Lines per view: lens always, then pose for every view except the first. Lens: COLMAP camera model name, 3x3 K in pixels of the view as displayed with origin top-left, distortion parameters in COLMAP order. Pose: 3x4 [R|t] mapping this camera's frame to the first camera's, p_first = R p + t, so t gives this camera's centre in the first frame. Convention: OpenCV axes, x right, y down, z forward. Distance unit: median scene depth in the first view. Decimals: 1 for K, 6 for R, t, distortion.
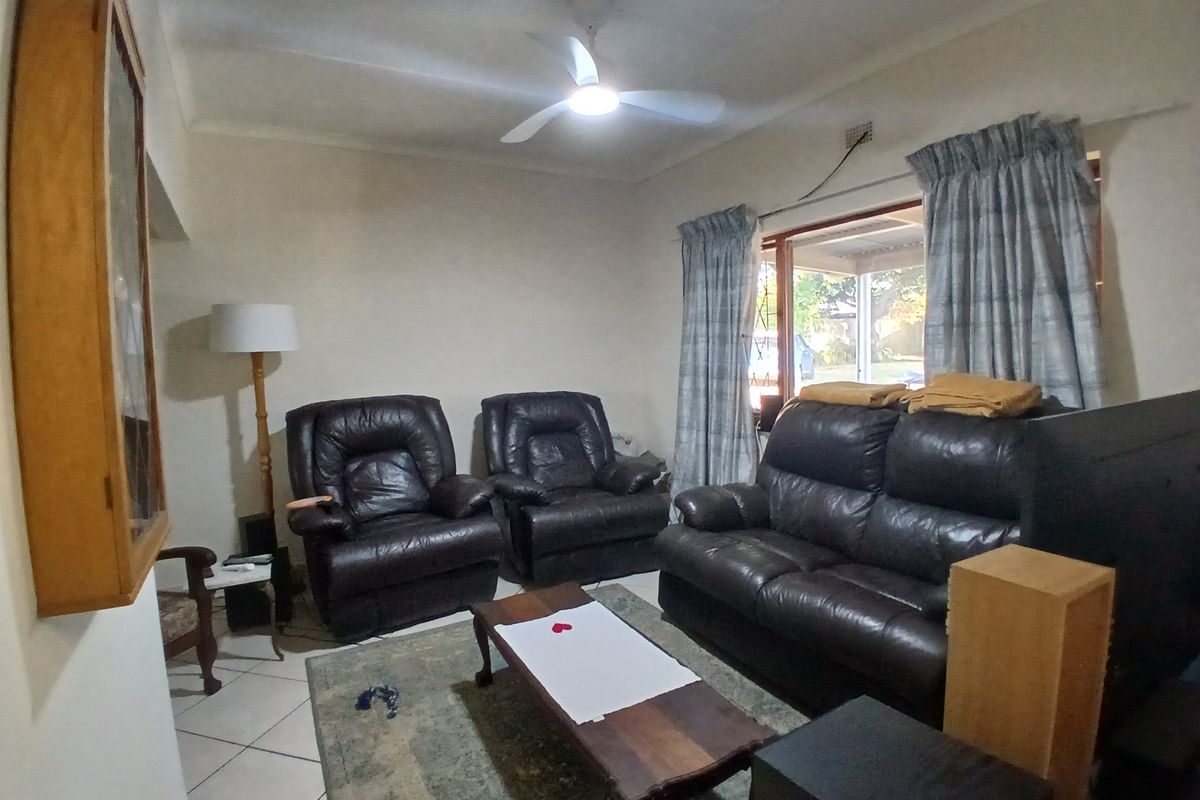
lens RADIAL K [[584.1, 0, 600.3], [0, 584.1, 372.2], [0, 0, 1]] dist [-0.000117, -0.000027]
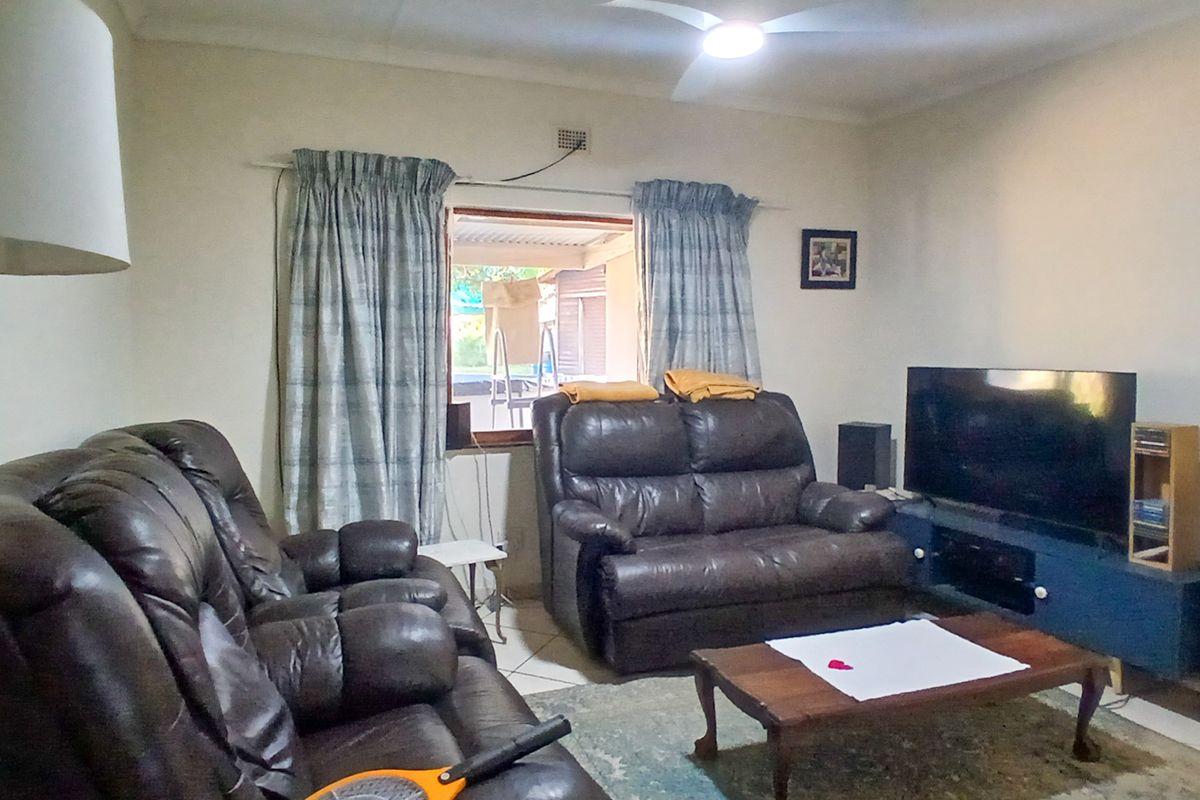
lens RADIAL K [[595.3, 0, 600.0], [0, 595.3, 400.0], [0, 0, 1]] dist [-0.001456, -0.000184]
pose [[0.257403, -0.036444, 0.965617, -0.582246], [0.033877, 0.999015, 0.028674, 0.019601], [-0.965710, 0.025331, 0.258384, 0.727996]]
